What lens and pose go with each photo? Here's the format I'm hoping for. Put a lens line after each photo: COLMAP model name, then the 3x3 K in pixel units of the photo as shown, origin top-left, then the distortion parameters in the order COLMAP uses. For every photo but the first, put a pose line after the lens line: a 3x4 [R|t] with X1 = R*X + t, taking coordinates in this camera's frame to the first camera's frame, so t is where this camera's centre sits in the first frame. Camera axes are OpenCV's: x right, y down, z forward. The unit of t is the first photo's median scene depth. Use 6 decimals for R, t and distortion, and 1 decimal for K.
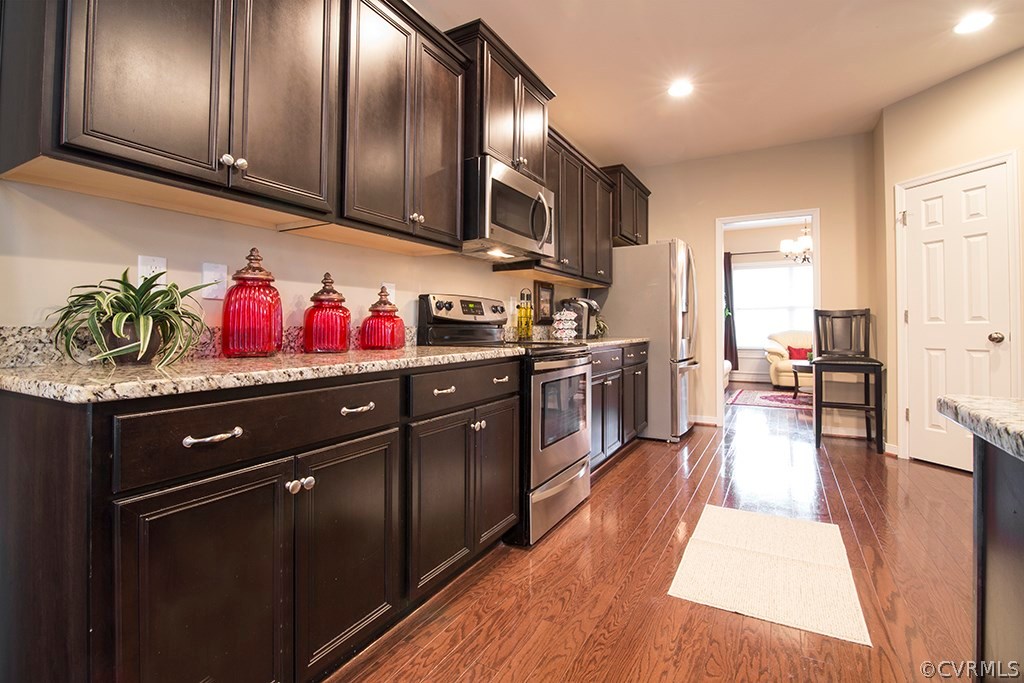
lens RADIAL K [[472.7, 0, 509.1], [0, 472.7, 325.1], [0, 0, 1]] dist [-0.015589, -0.000030]
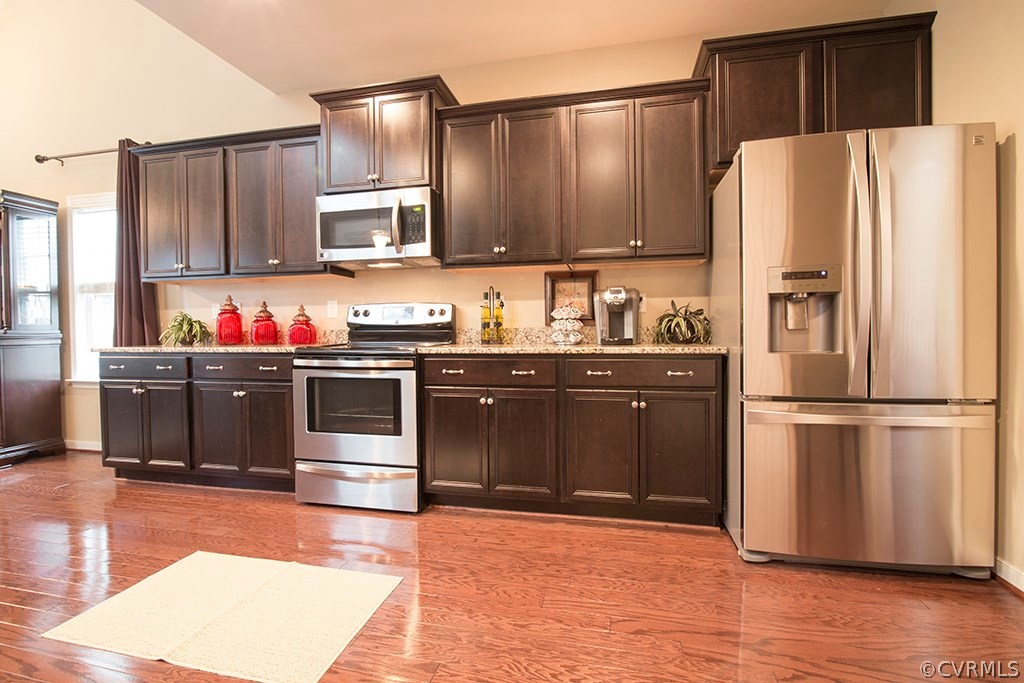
lens RADIAL K [[472.7, 0, 509.1], [0, 472.7, 325.1], [0, 0, 1]] dist [-0.015589, -0.000030]
pose [[0.290951, 0.001917, -0.956736, 1.094893], [0.014189, 0.999879, 0.006319, -0.010319], [0.956633, -0.015414, 0.290888, 0.899422]]
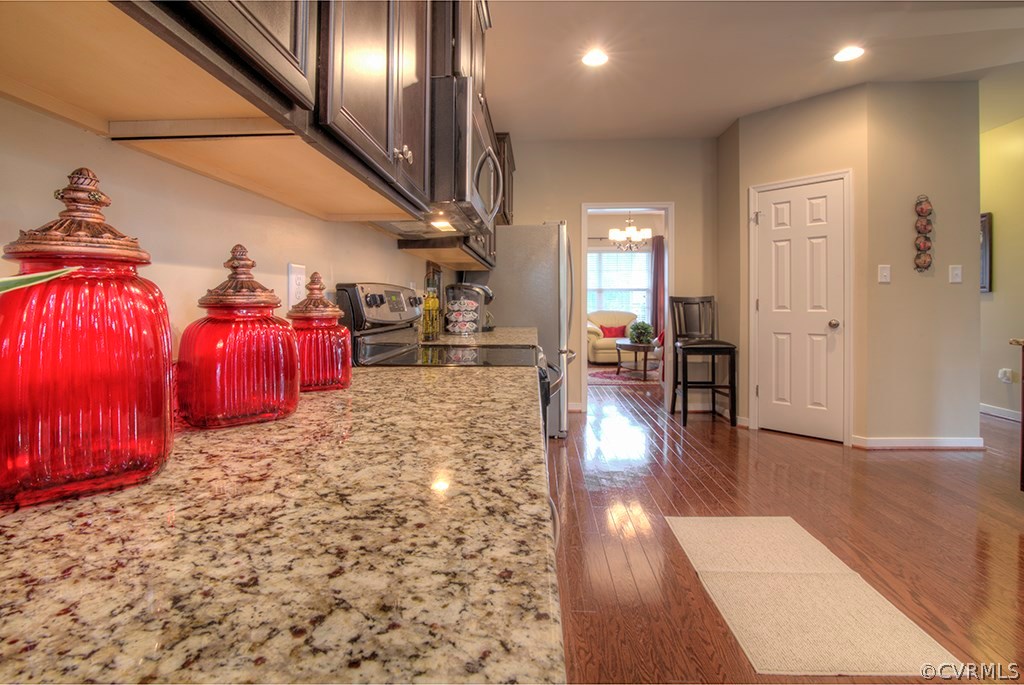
lens RADIAL K [[470.4, 0, 515.1], [0, 470.4, 307.3], [0, 0, 1]] dist [-0.017391, 0.000031]
pose [[0.887447, -0.010188, 0.460797, -0.235633], [0.004081, 0.999890, 0.014248, -0.036514], [-0.460891, -0.010763, 0.887391, 0.309099]]
